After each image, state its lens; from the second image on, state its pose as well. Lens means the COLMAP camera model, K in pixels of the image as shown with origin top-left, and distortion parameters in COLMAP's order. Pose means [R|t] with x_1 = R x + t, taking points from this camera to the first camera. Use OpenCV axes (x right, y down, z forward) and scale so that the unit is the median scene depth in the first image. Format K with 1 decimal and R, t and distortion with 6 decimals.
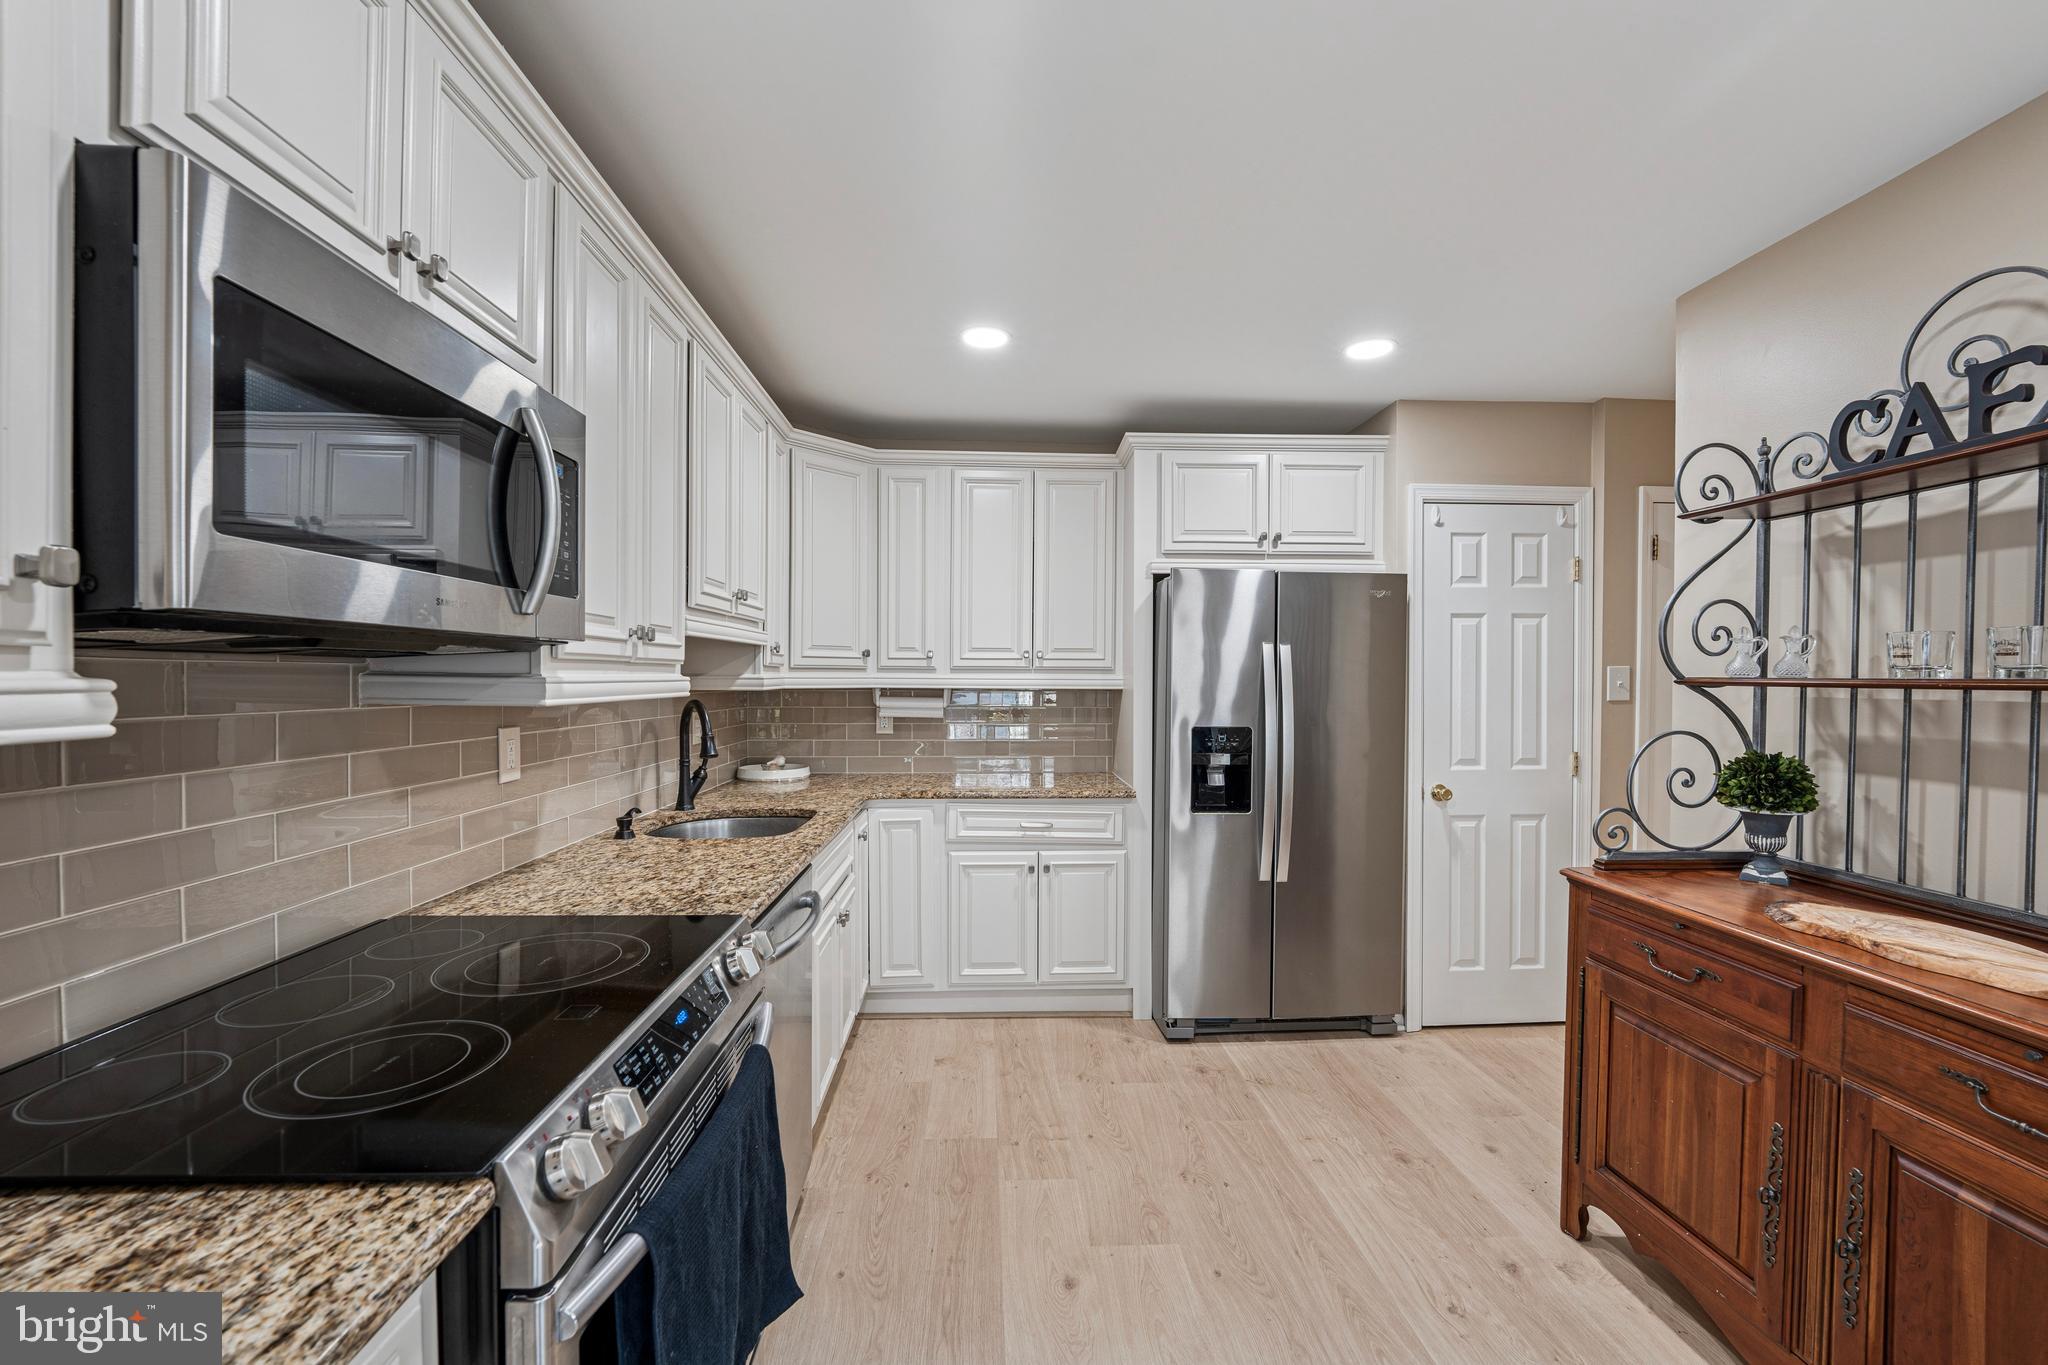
lens RADIAL K [[843.1, 0, 1022.5], [0, 843.1, 685.9], [0, 0, 1]] dist [0.000522, -0.000190]
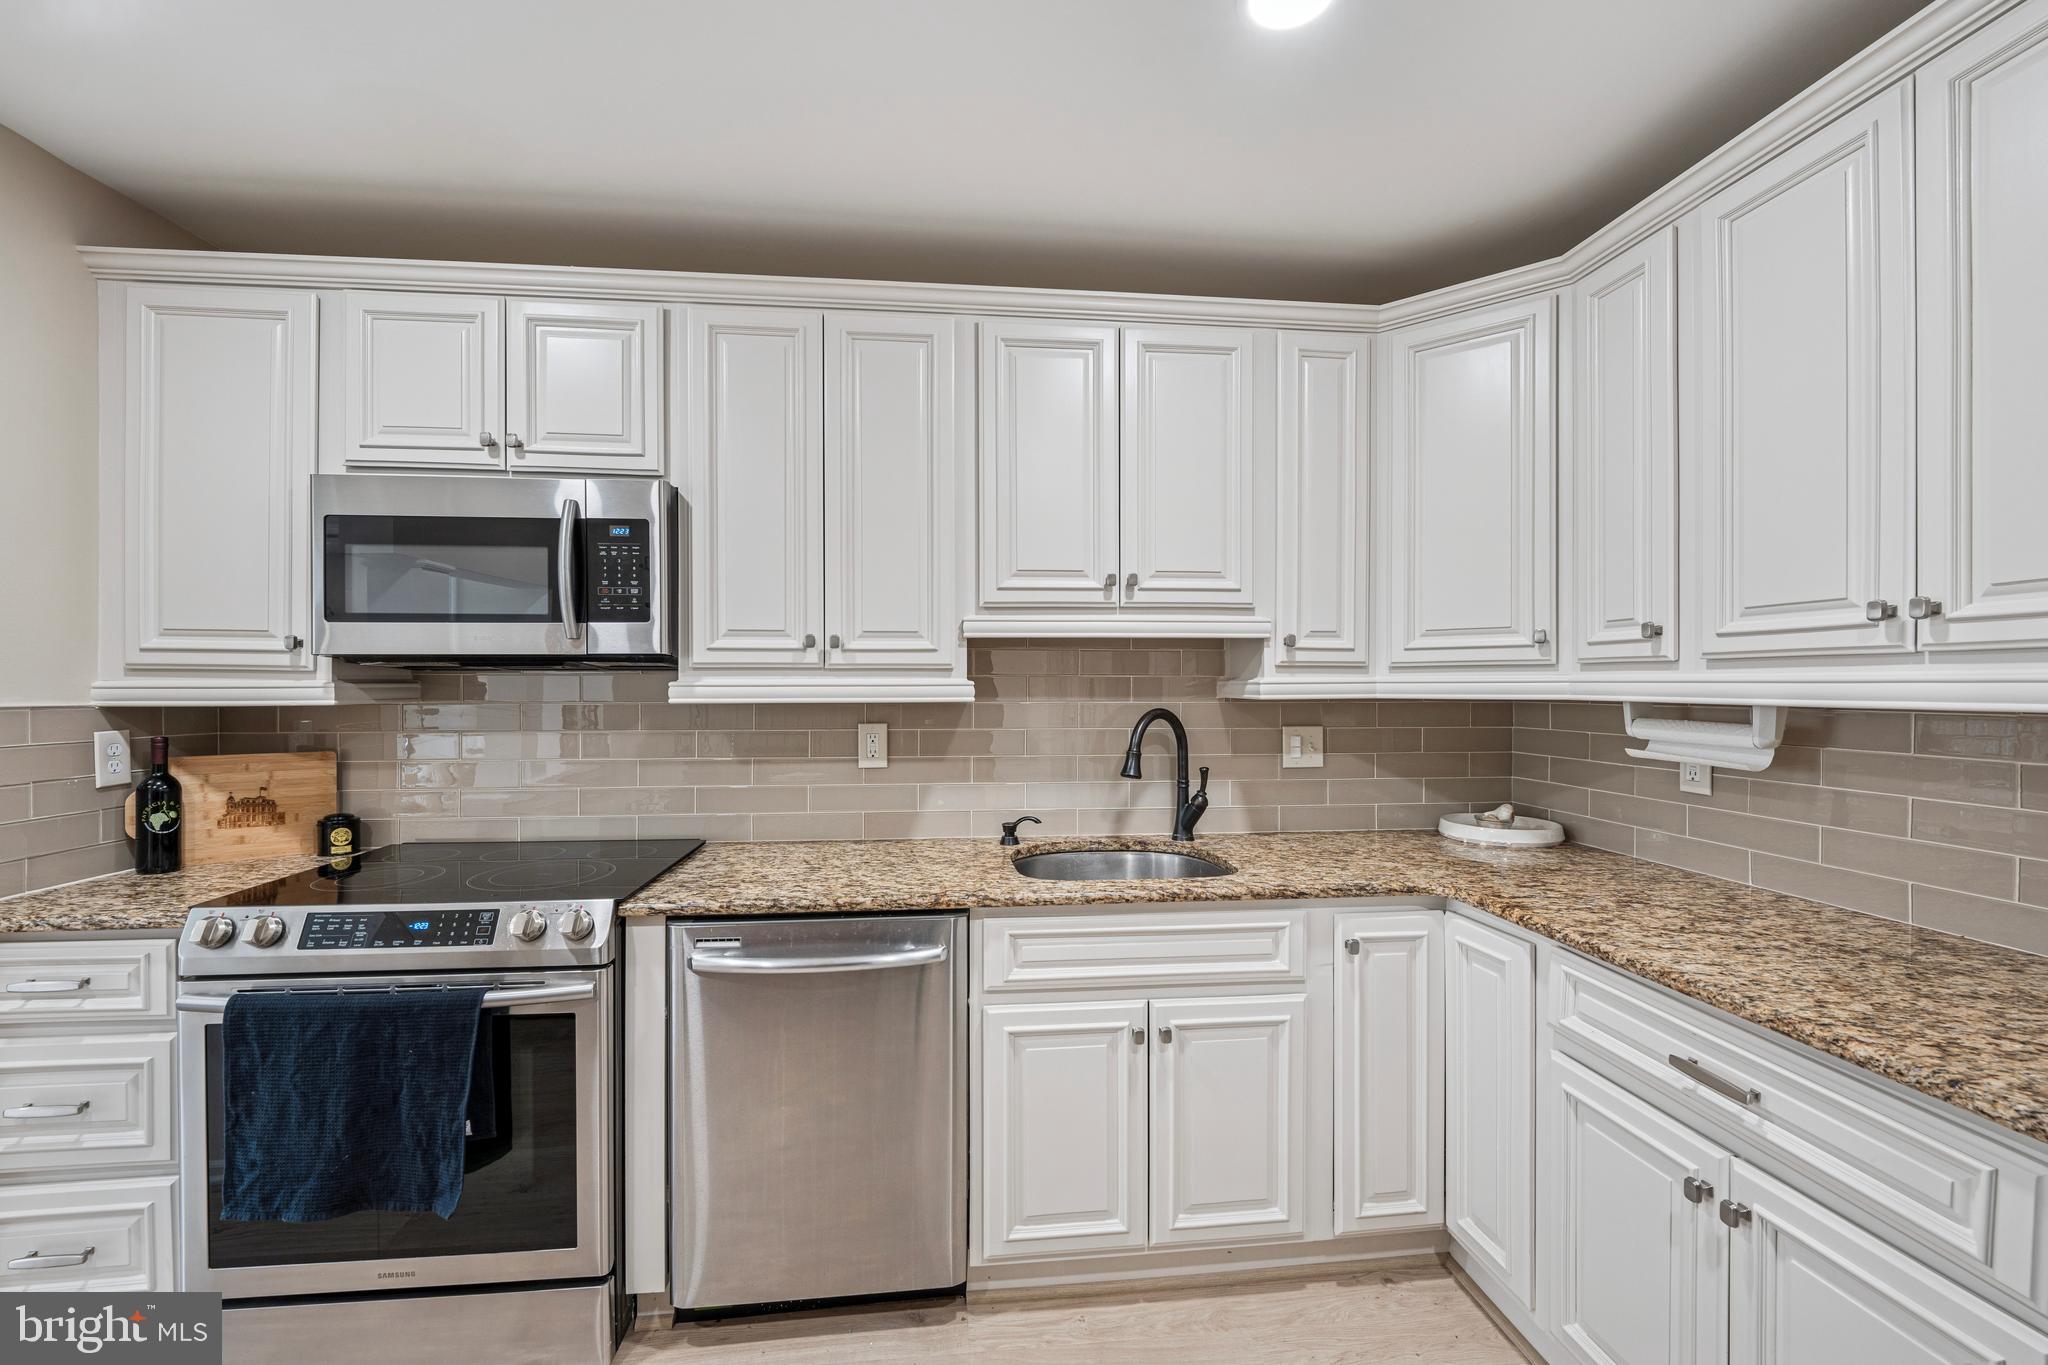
lens RADIAL K [[843.1, 0, 1022.0], [0, 843.1, 682.5], [0, 0, 1]] dist [0.000522, -0.000190]
pose [[0.047168, -0.004572, -0.998877, 0.408164], [-0.007635, 0.999959, -0.004937, -0.004585], [0.998858, 0.007860, 0.047131, 0.752557]]
